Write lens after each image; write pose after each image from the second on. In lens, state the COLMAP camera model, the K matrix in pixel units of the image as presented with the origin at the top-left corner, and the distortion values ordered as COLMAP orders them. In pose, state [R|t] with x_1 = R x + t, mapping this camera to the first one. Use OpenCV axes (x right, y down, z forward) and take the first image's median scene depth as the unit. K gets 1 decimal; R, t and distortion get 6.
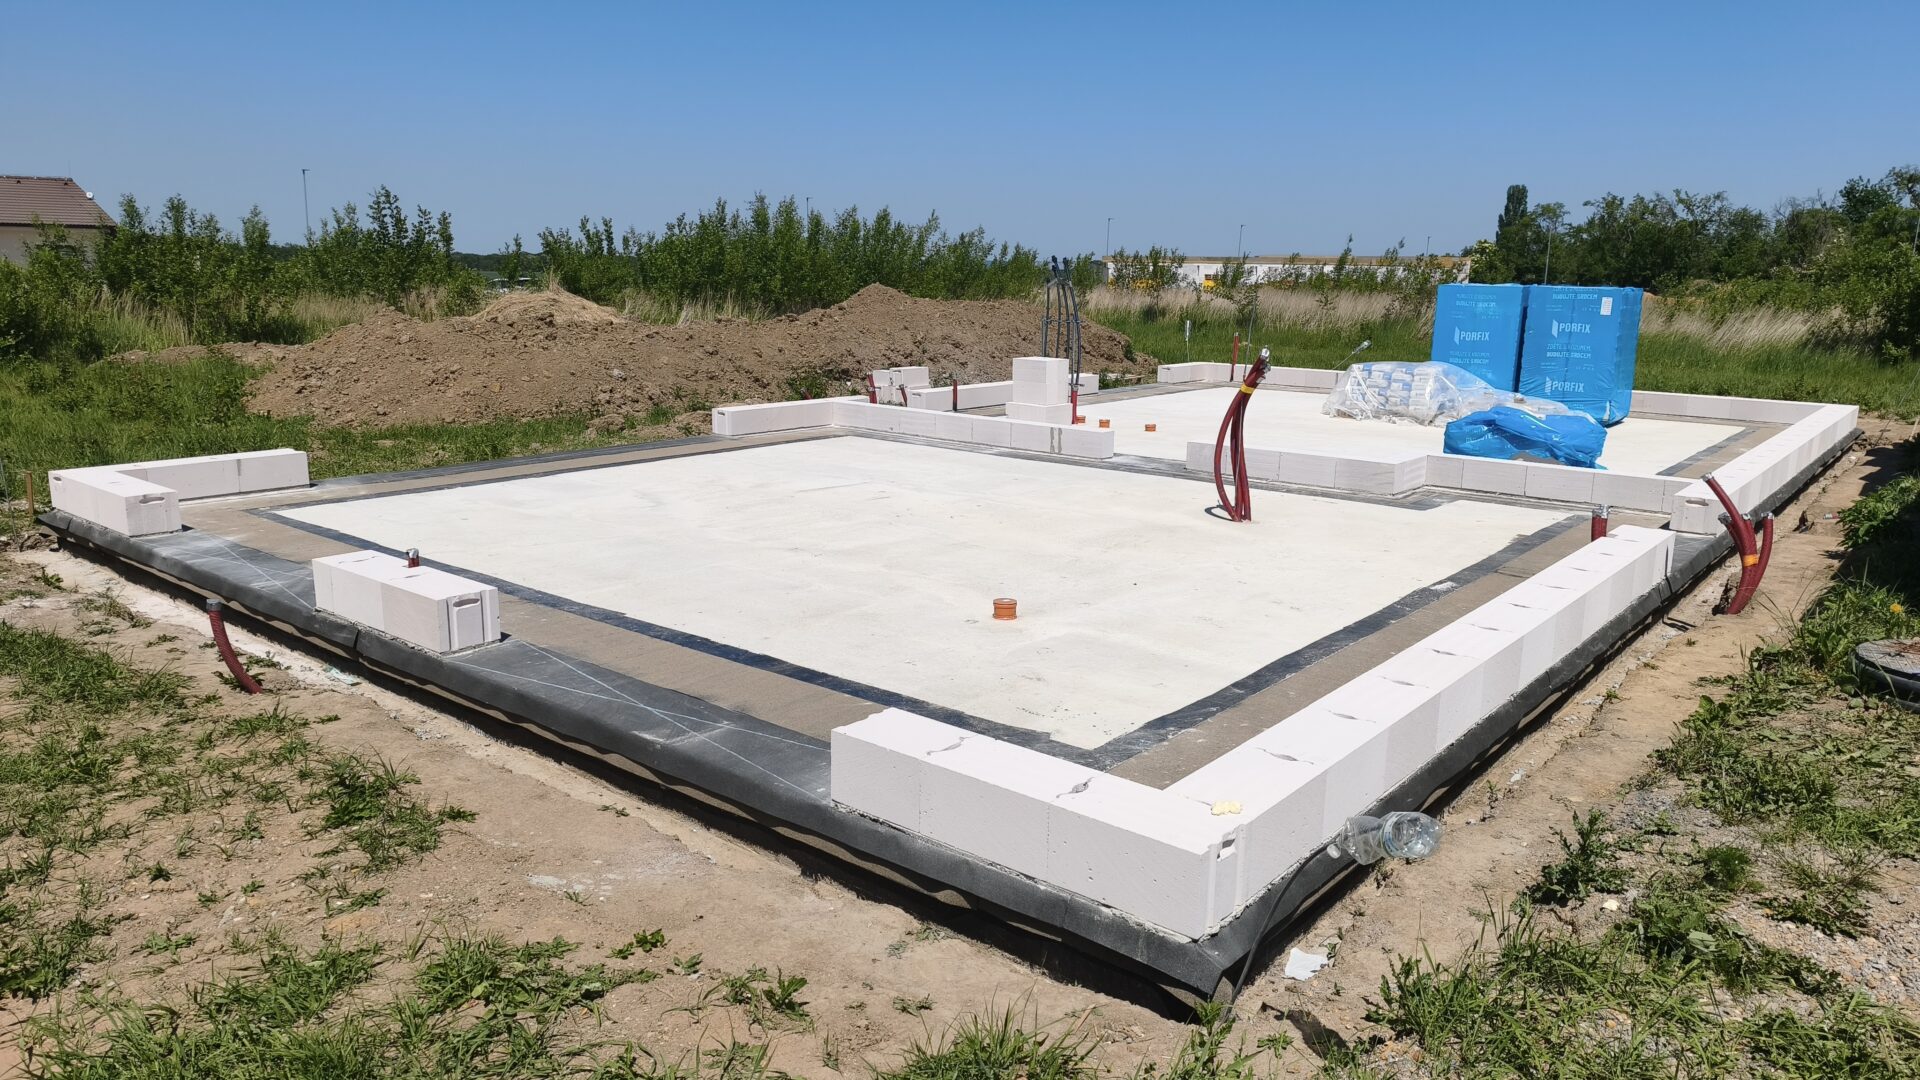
lens RADIAL K [[1333.9, 0, 960.0], [0, 1333.9, 540.0], [0, 0, 1]] dist [0.027138, -0.002826]
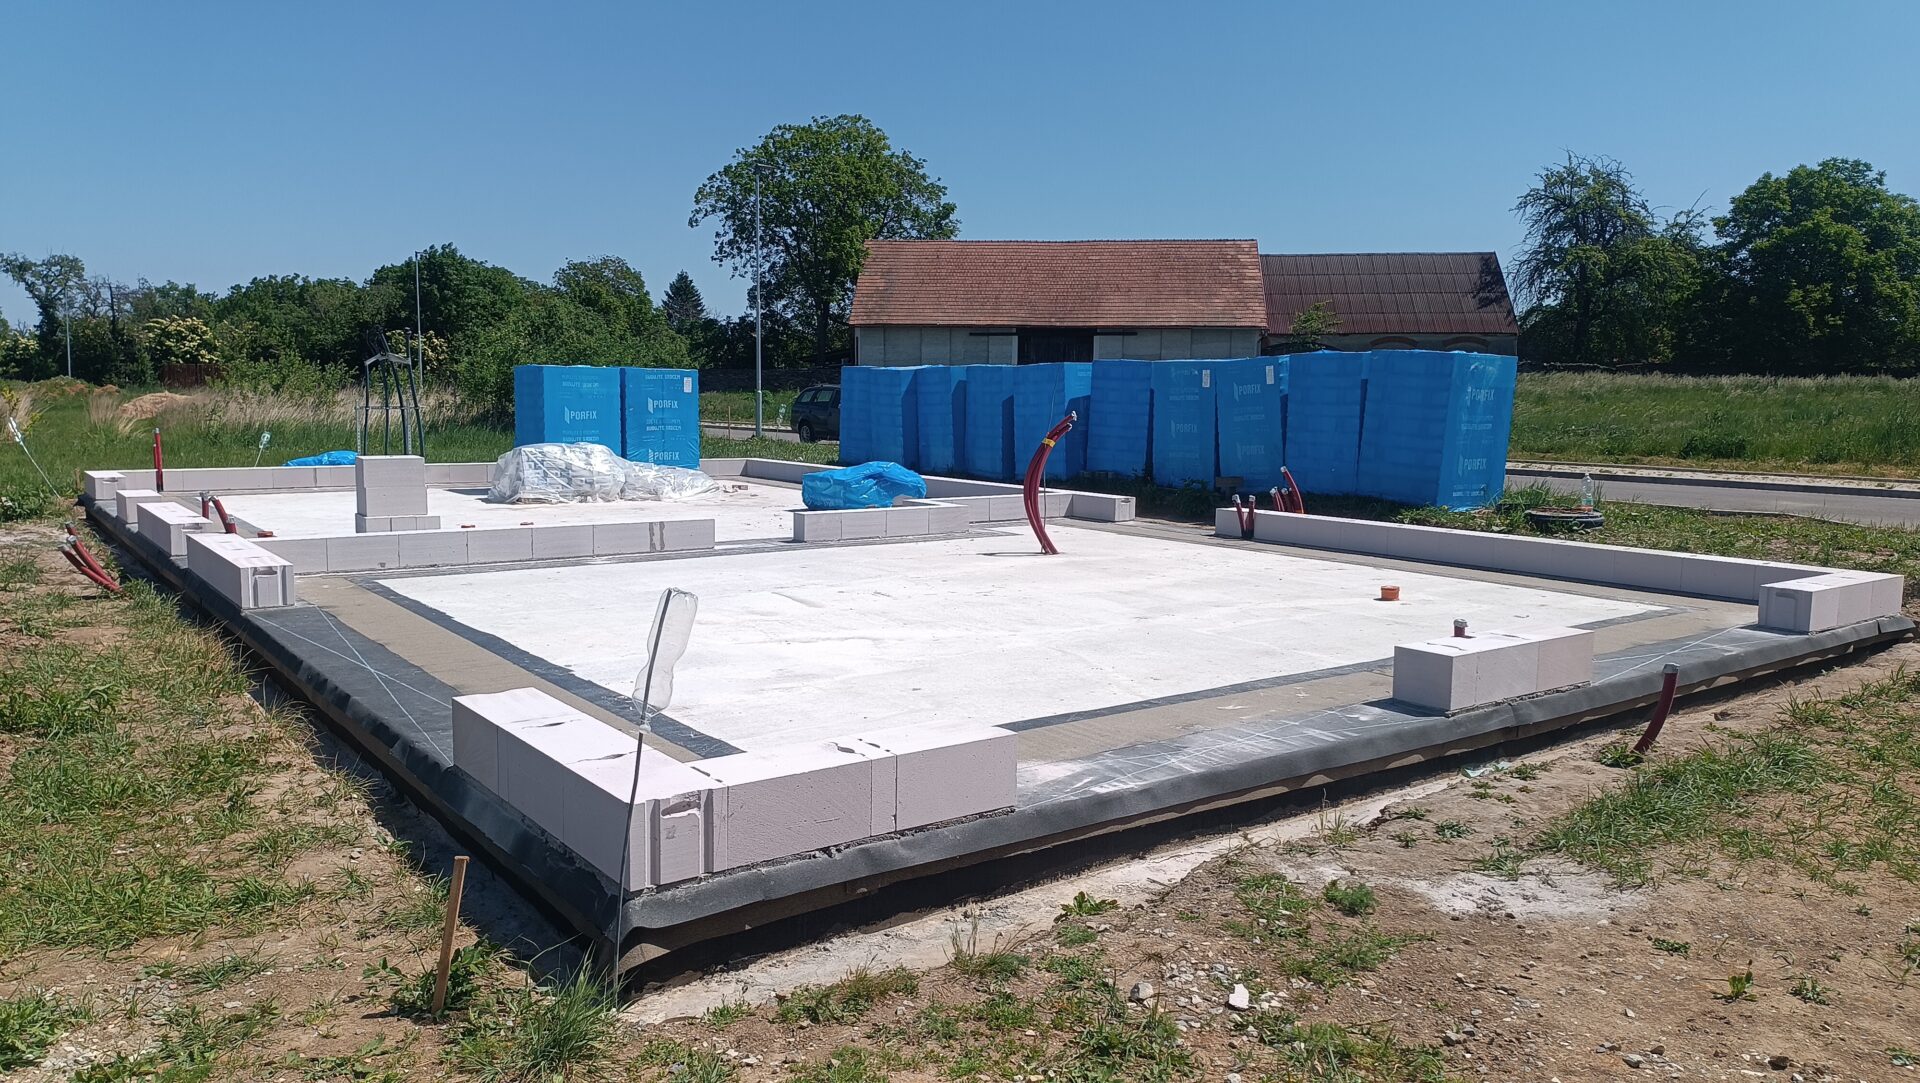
lens RADIAL K [[1391.3, 0, 960.0], [0, 1391.3, 541.5], [0, 0, 1]] dist [0.072637, -0.099142]
pose [[0.246941, -0.119155, 0.961677, -0.271414], [0.188151, 0.979421, 0.073039, -0.036214], [-0.950589, 0.162904, 0.264278, 0.203325]]
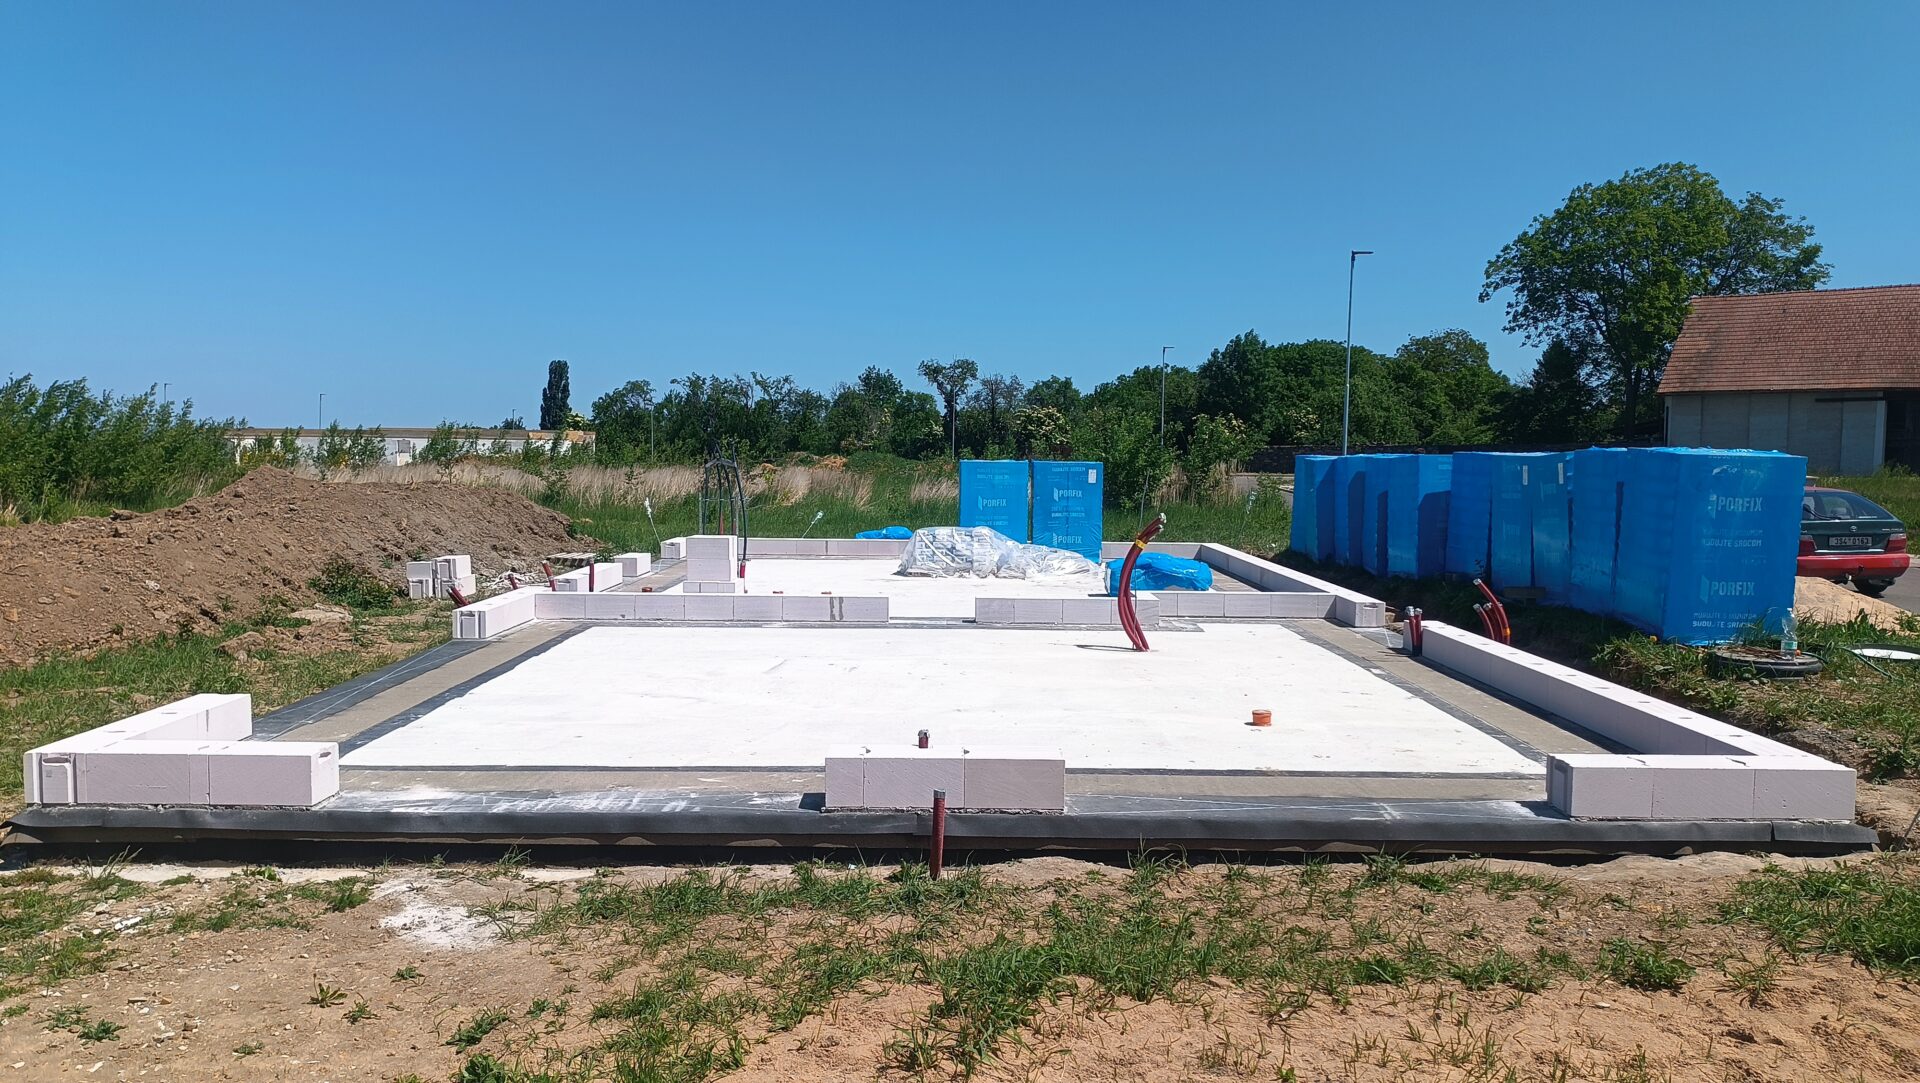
lens RADIAL K [[1391.3, 0, 960.0], [0, 1391.3, 541.5], [0, 0, 1]] dist [0.072637, -0.099142]
pose [[0.784550, -0.051205, 0.617948, -0.189169], [0.129584, 0.988119, -0.082642, -0.007890], [-0.606374, 0.144912, 0.781864, 0.018603]]
